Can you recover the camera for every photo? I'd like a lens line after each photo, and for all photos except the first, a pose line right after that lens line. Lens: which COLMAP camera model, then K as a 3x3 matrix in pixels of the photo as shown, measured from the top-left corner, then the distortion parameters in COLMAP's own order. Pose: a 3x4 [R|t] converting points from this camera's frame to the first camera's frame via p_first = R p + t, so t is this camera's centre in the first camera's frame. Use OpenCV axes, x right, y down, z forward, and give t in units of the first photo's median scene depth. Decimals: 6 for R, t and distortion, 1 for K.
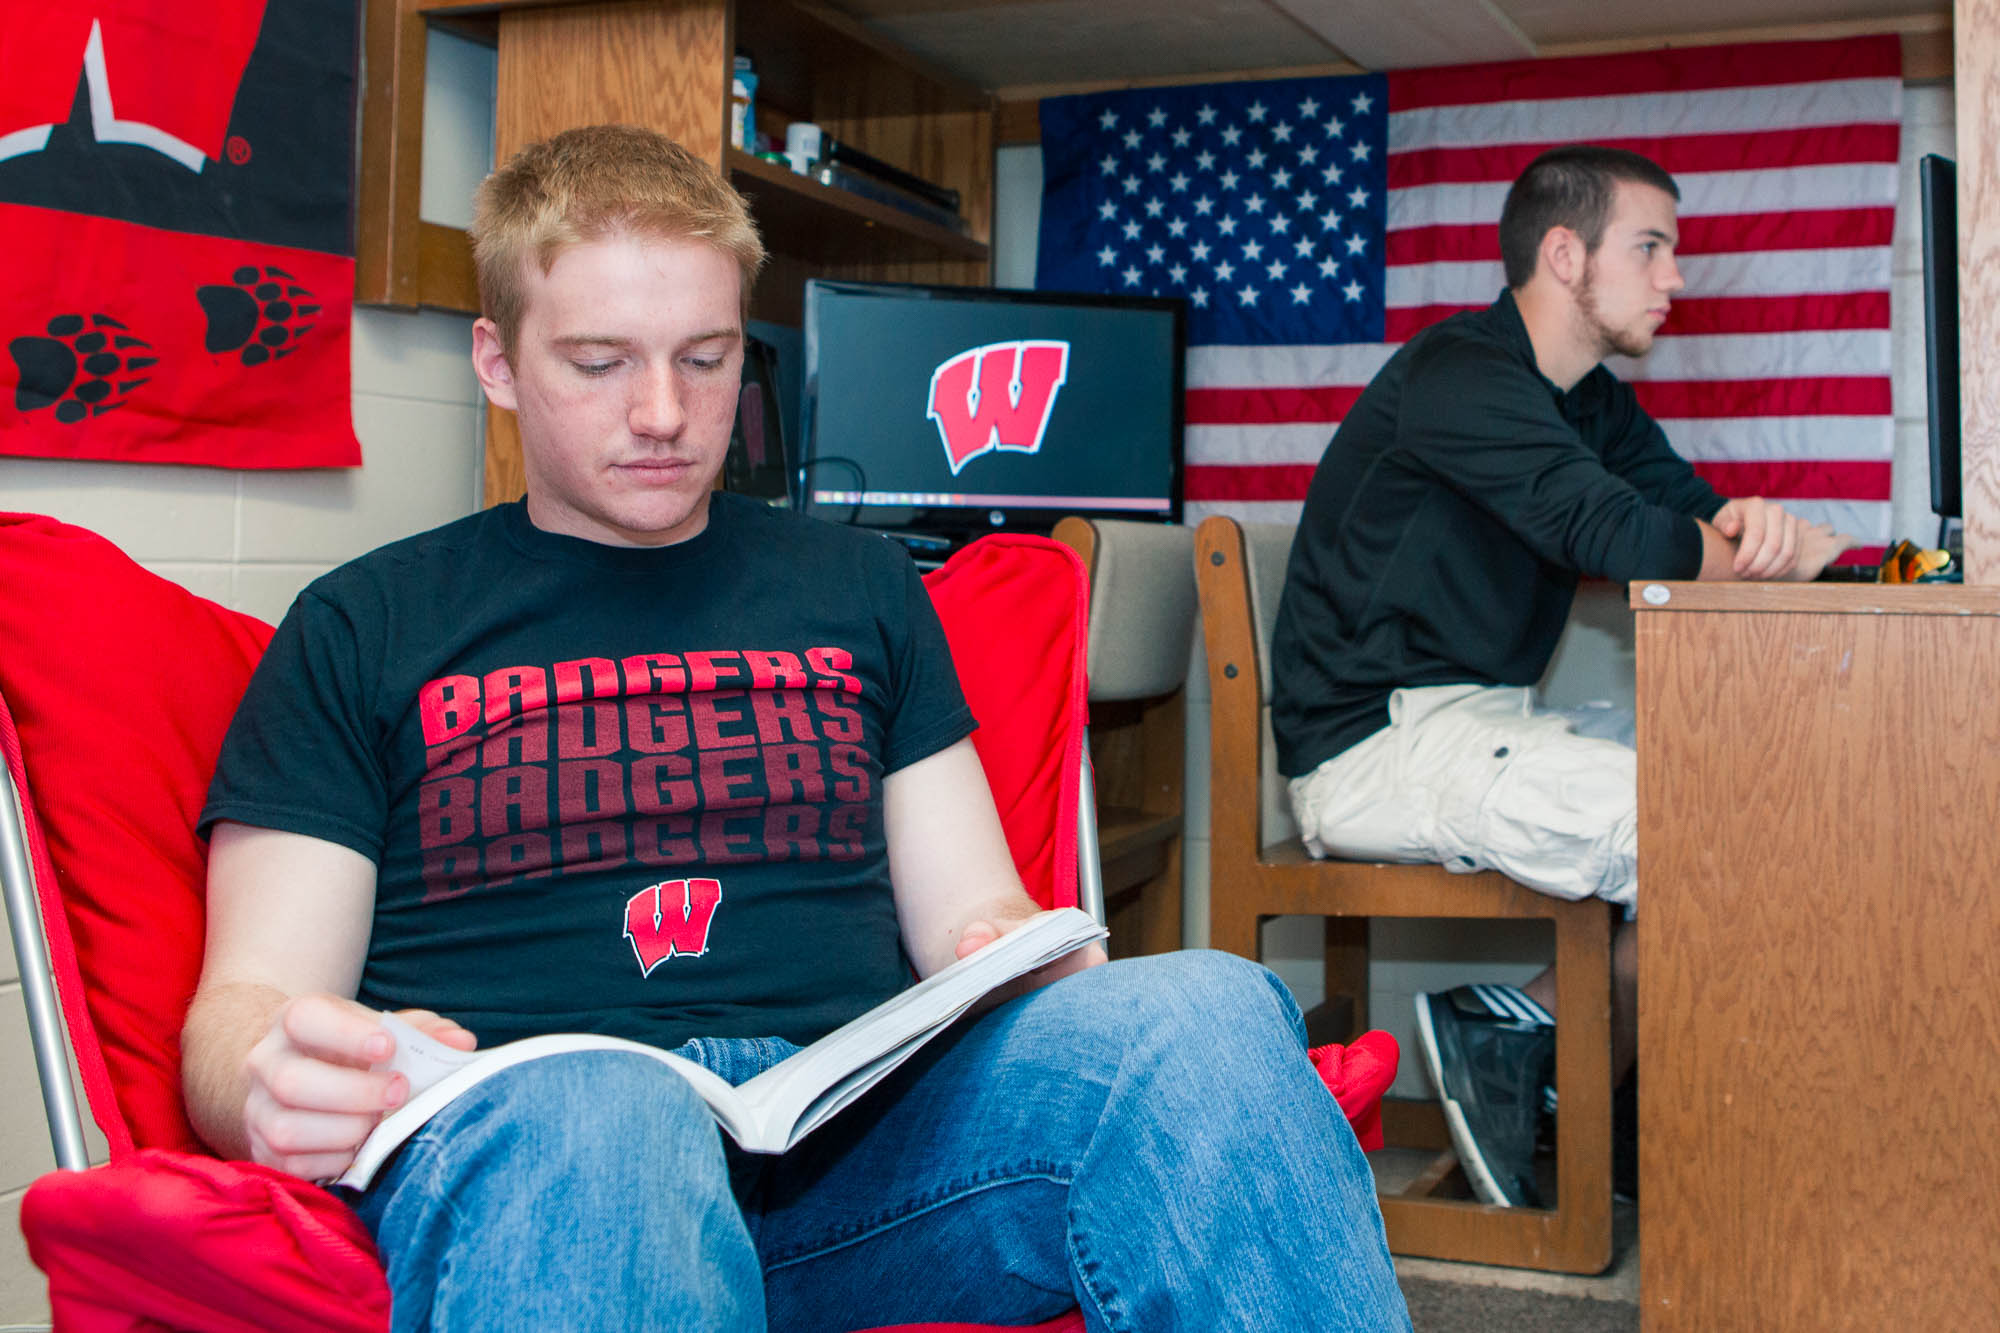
lens RADIAL K [[1691.5, 0, 994.2], [0, 1691.5, 649.2], [0, 0, 1]] dist [0.014511, -0.005334]
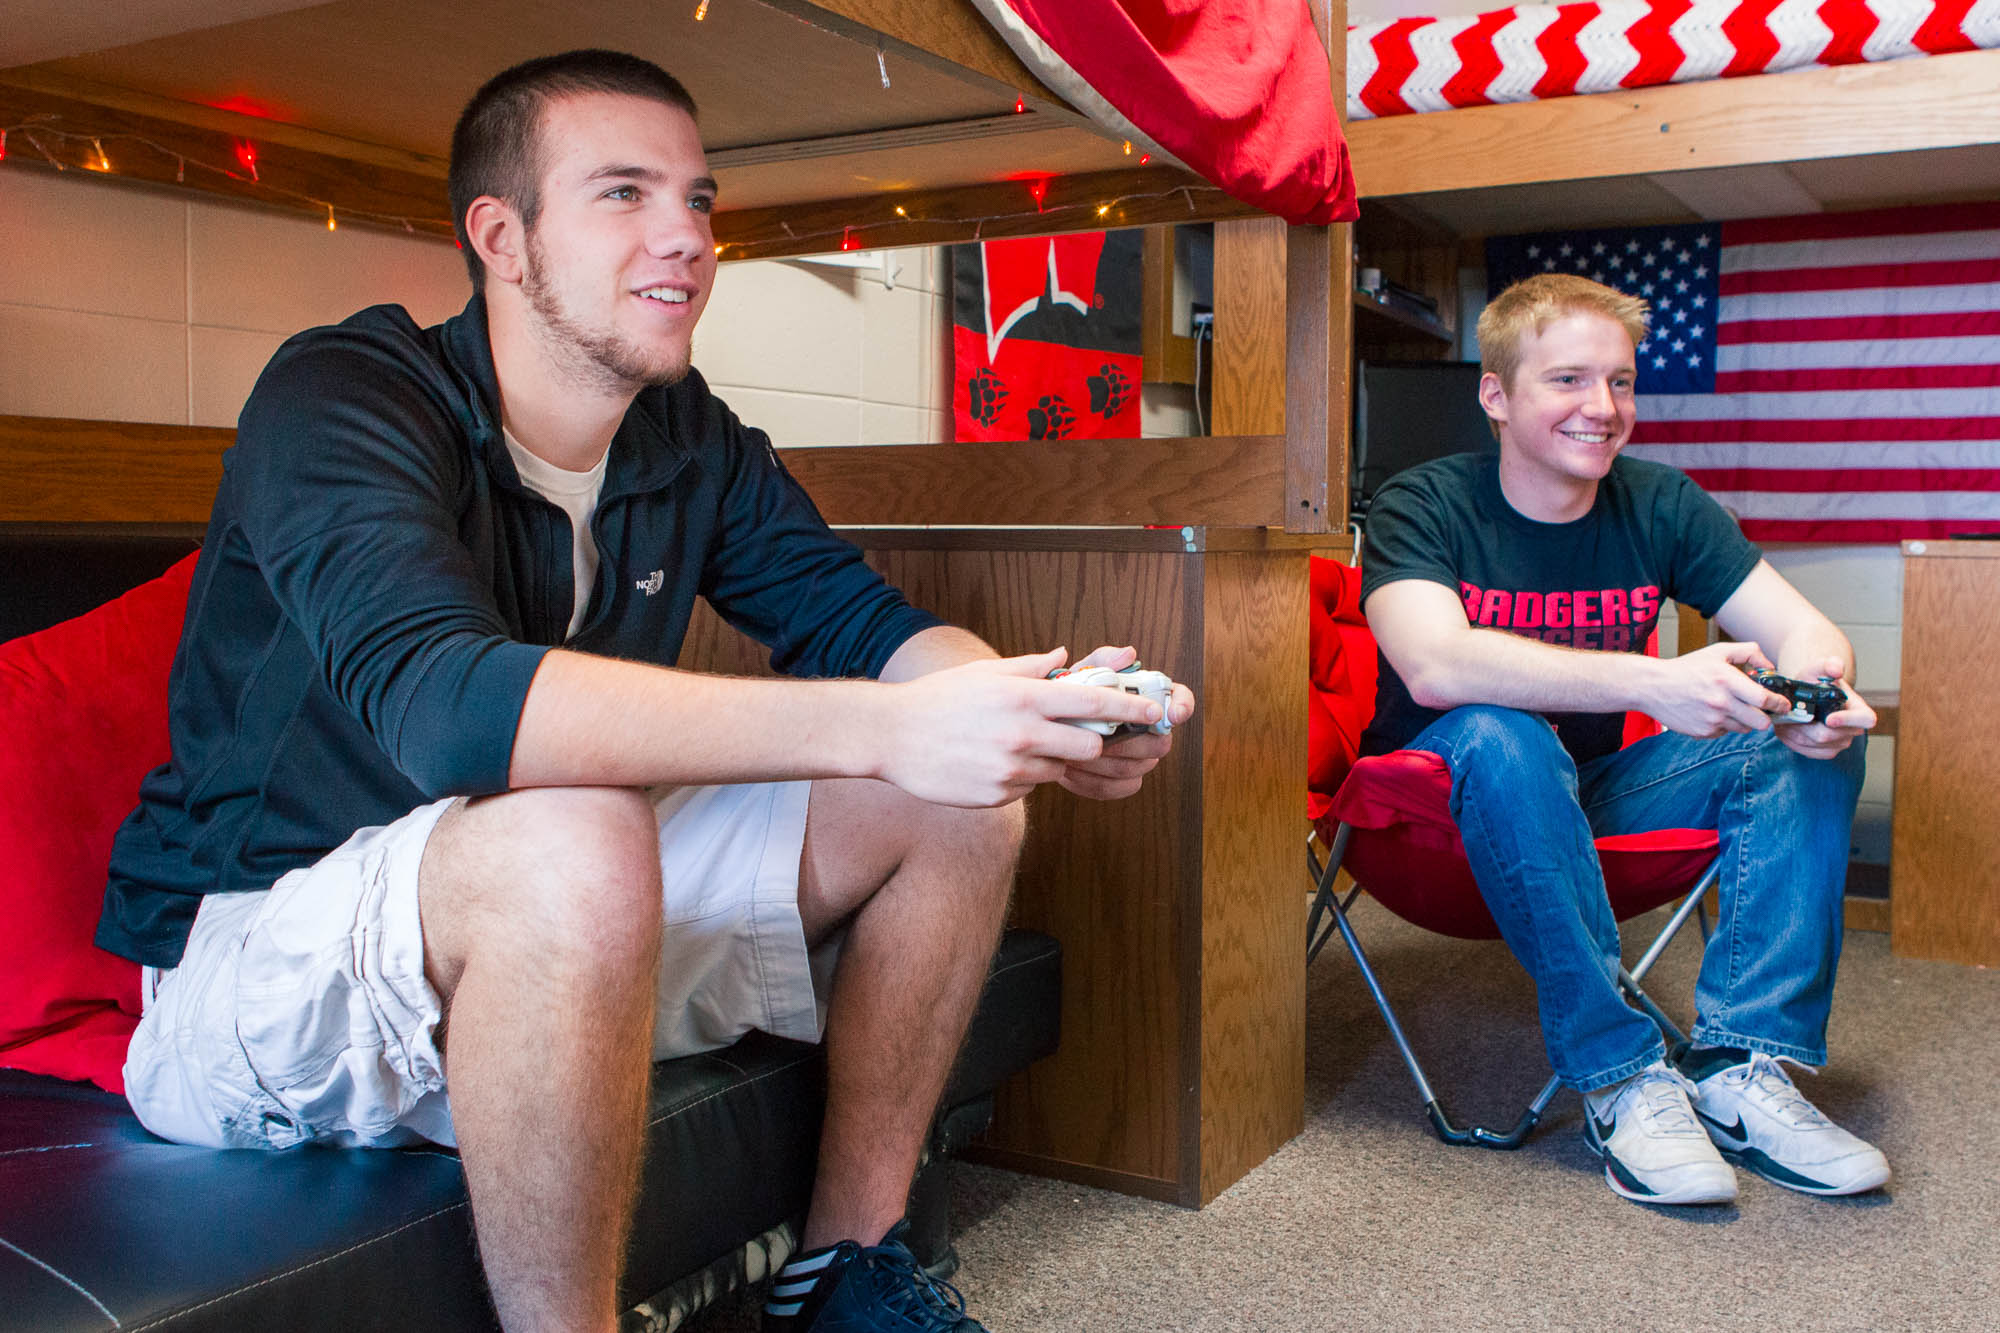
lens RADIAL K [[1439.8, 0, 1003.8], [0, 1439.8, 687.7], [0, 0, 1]] dist [0.001435, 0.000210]
pose [[0.992932, 0.020046, -0.116981, -0.355494], [-0.013279, 0.998208, 0.058340, 0.035672], [0.117941, -0.056375, 0.991419, -0.587745]]
